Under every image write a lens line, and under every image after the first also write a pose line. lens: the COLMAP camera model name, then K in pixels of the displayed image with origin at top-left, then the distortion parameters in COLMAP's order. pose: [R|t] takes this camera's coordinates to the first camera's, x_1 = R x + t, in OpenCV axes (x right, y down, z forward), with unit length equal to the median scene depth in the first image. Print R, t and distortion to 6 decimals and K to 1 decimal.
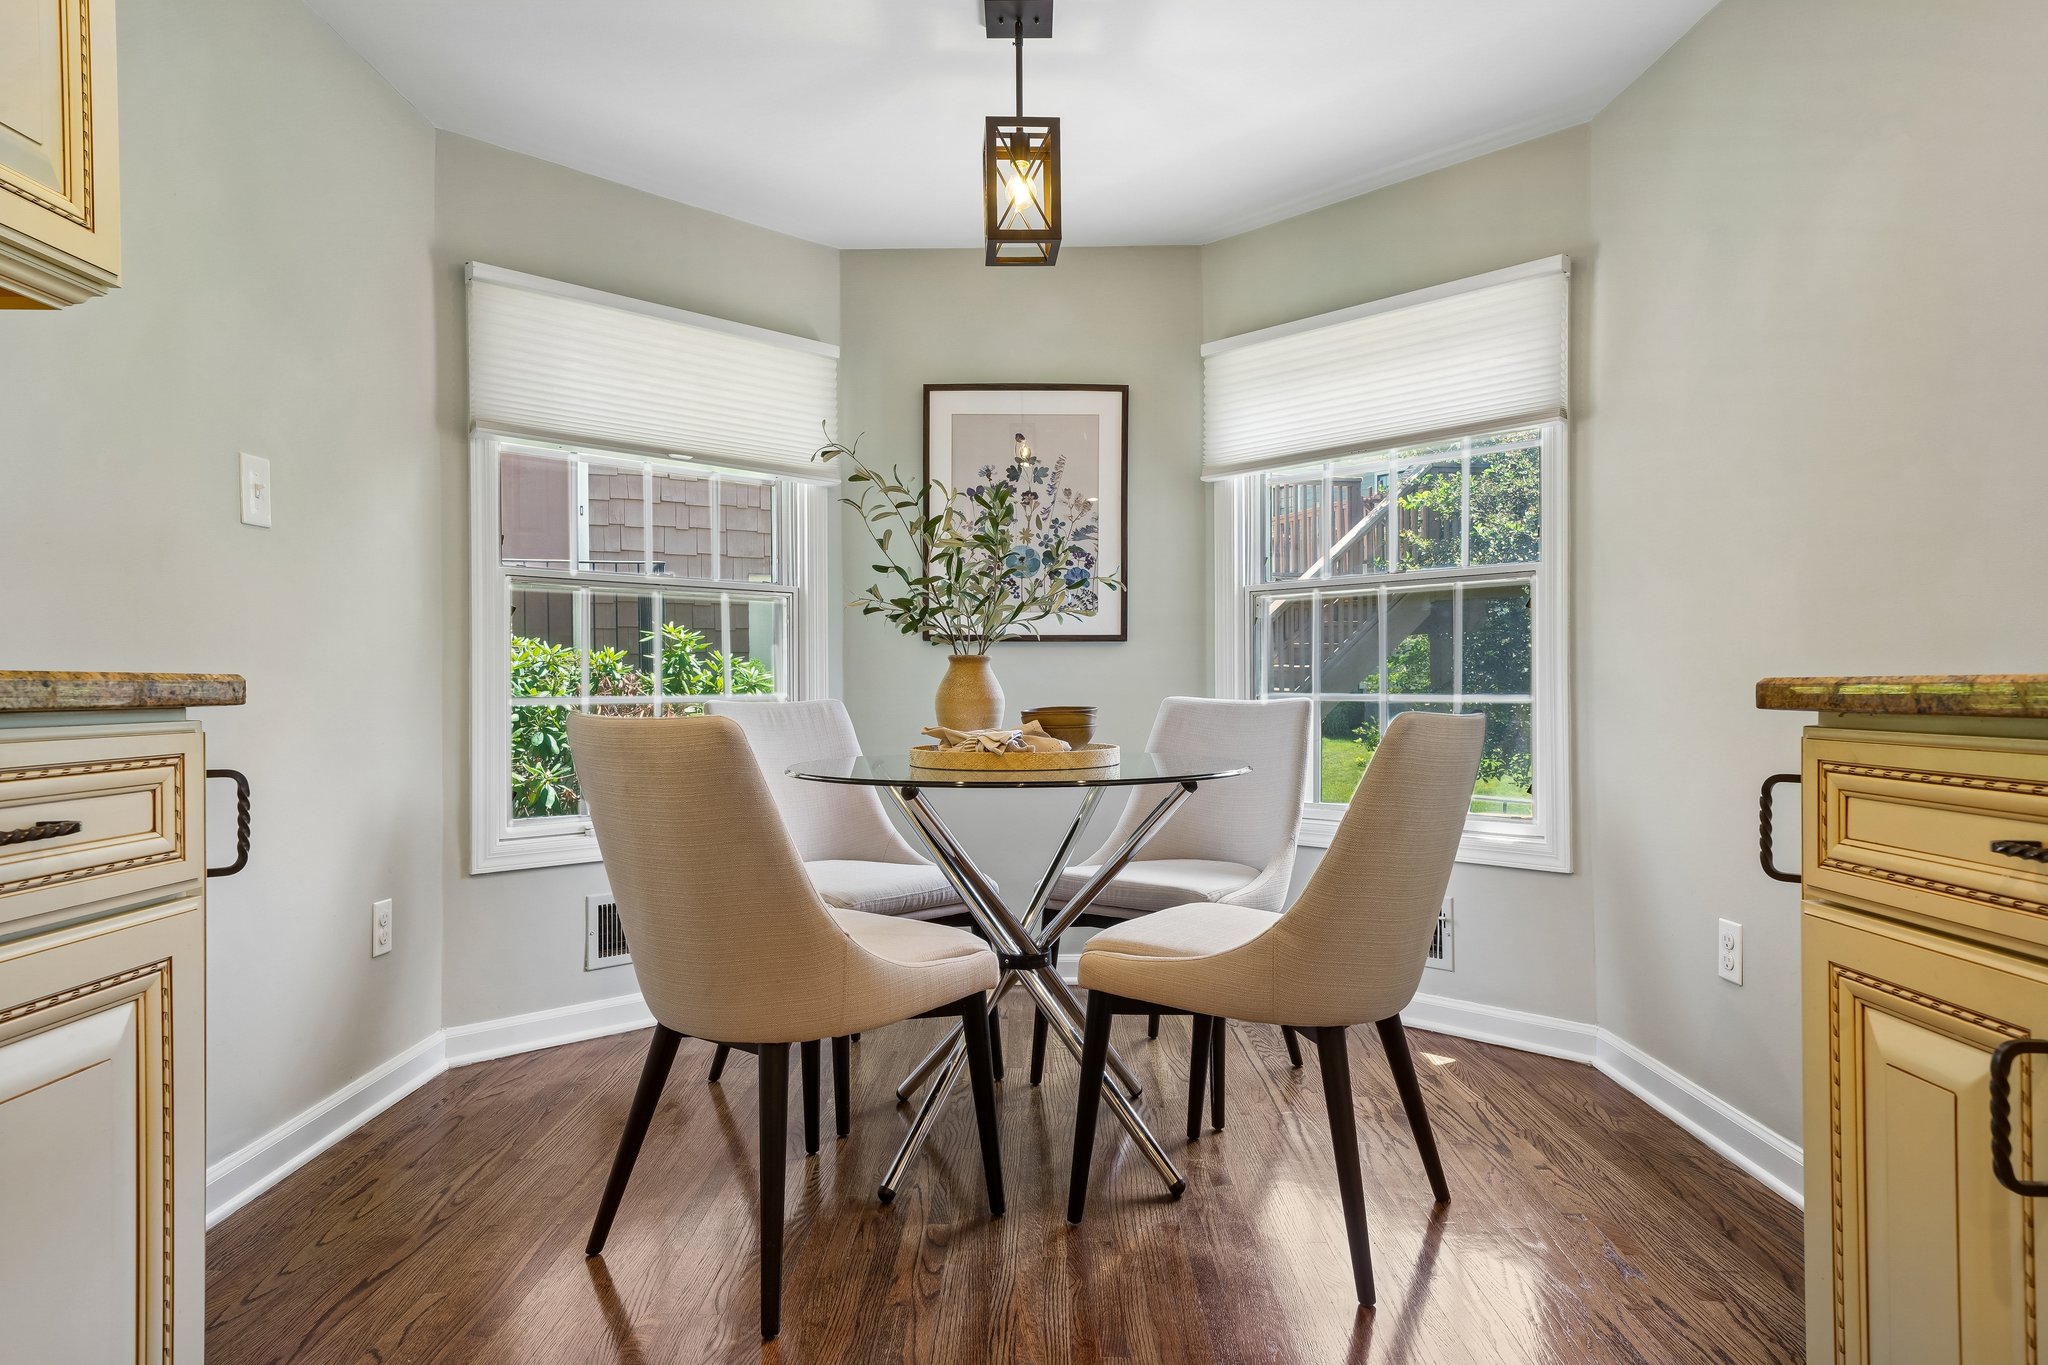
lens RADIAL K [[1317.8, 0, 1024.0], [0, 1317.8, 682.5], [0, 0, 1]] dist [0.026195, -0.000070]
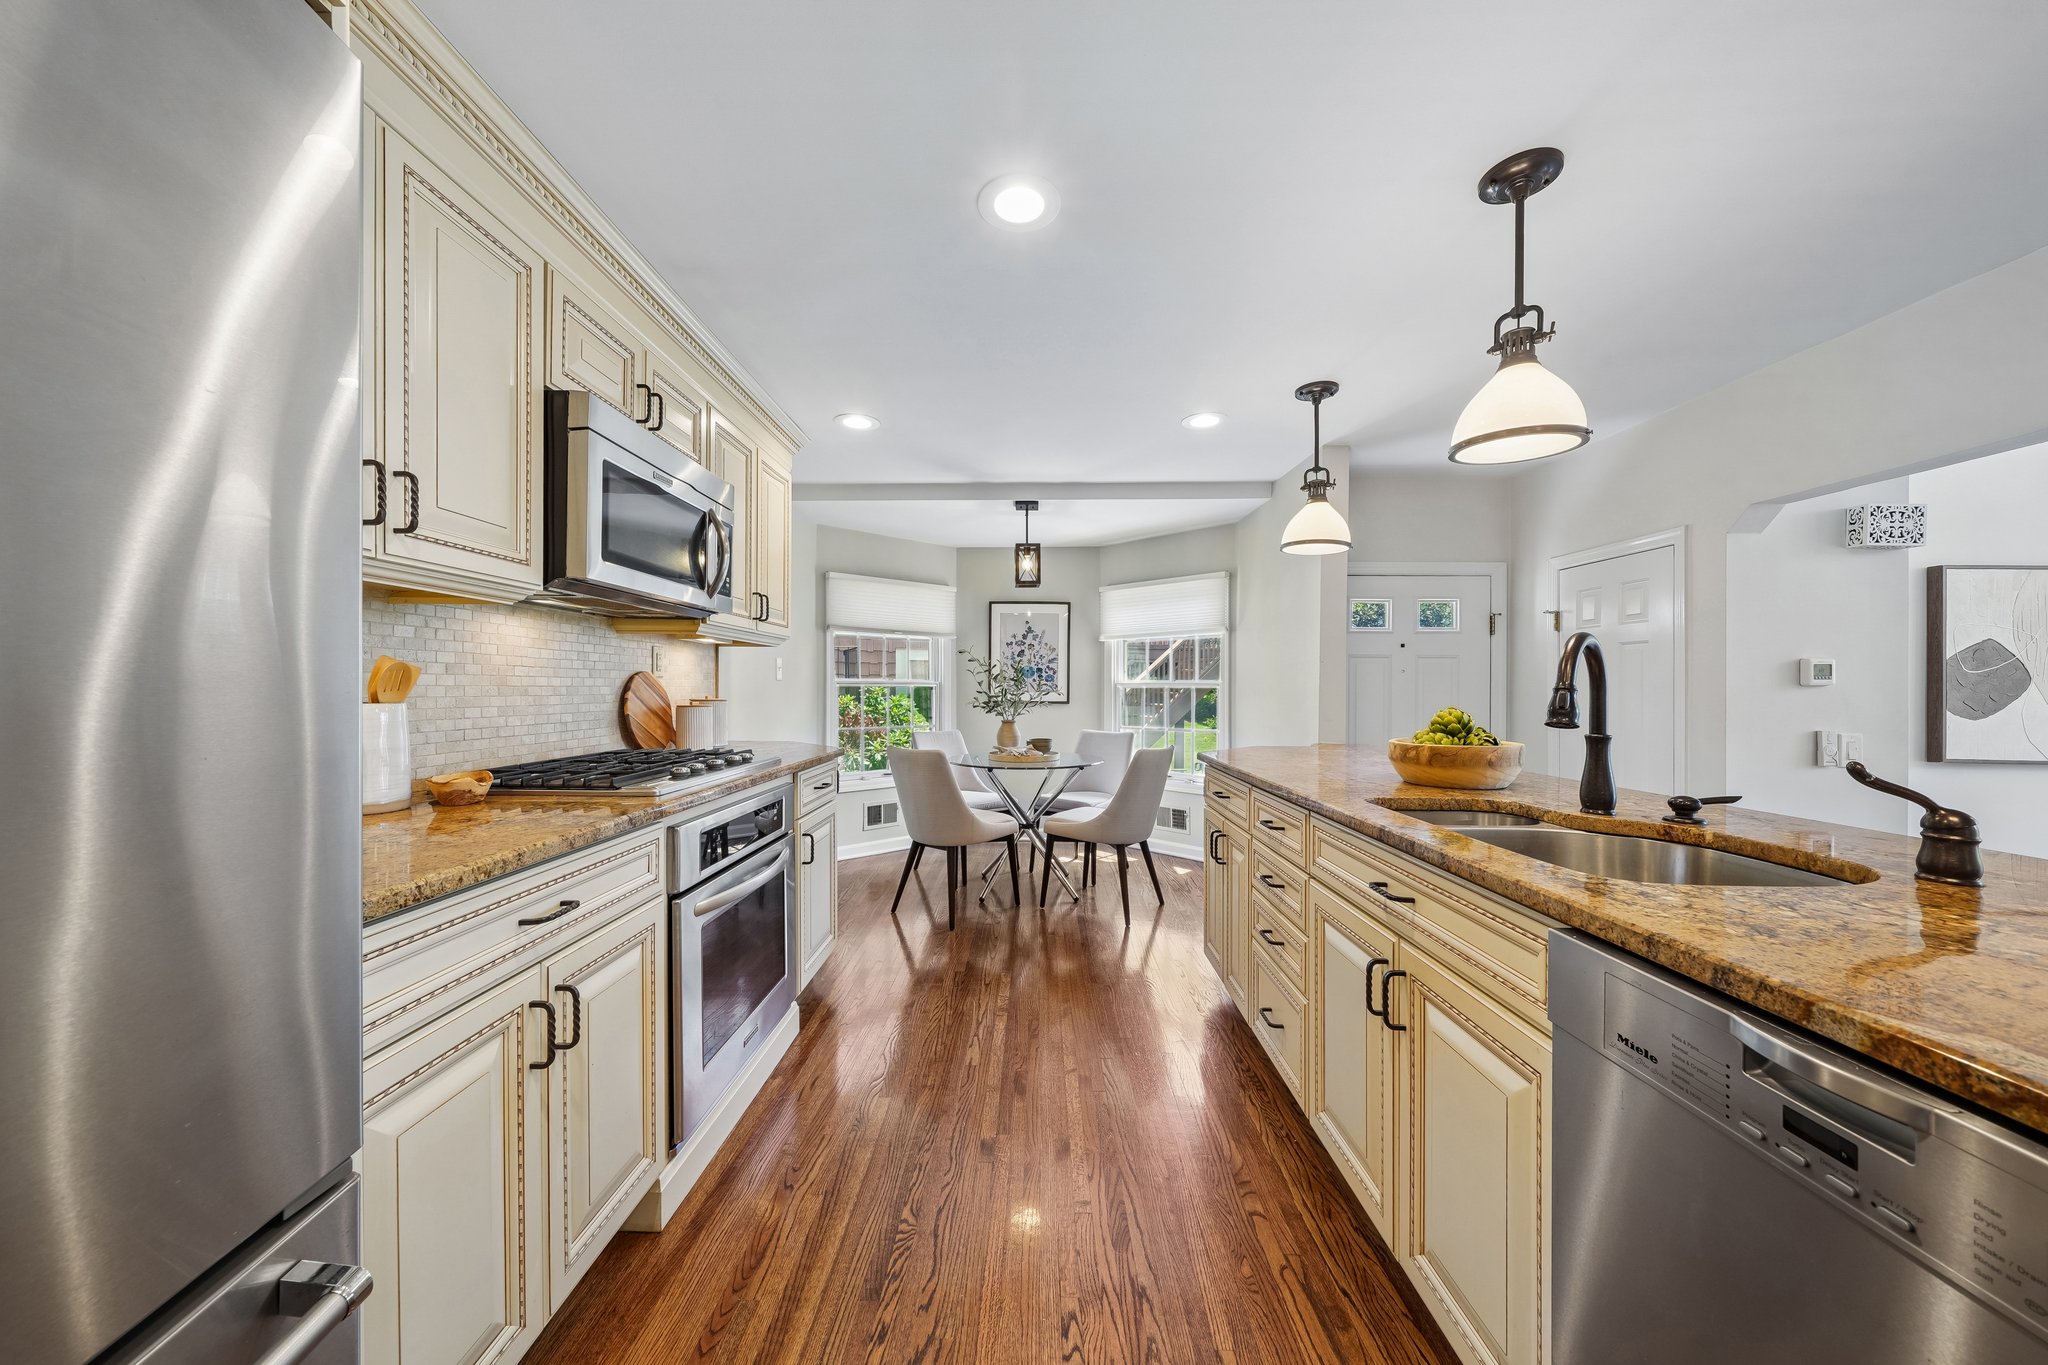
lens RADIAL K [[711.9, 0, 1021.0], [0, 711.9, 684.8], [0, 0, 1]] dist [-0.021591, 0.000273]
pose [[0.999873, 0.006060, -0.014720, 0.008434], [-0.006085, 0.999980, -0.001635, -0.100091], [0.014710, 0.001725, 0.999890, -0.583542]]
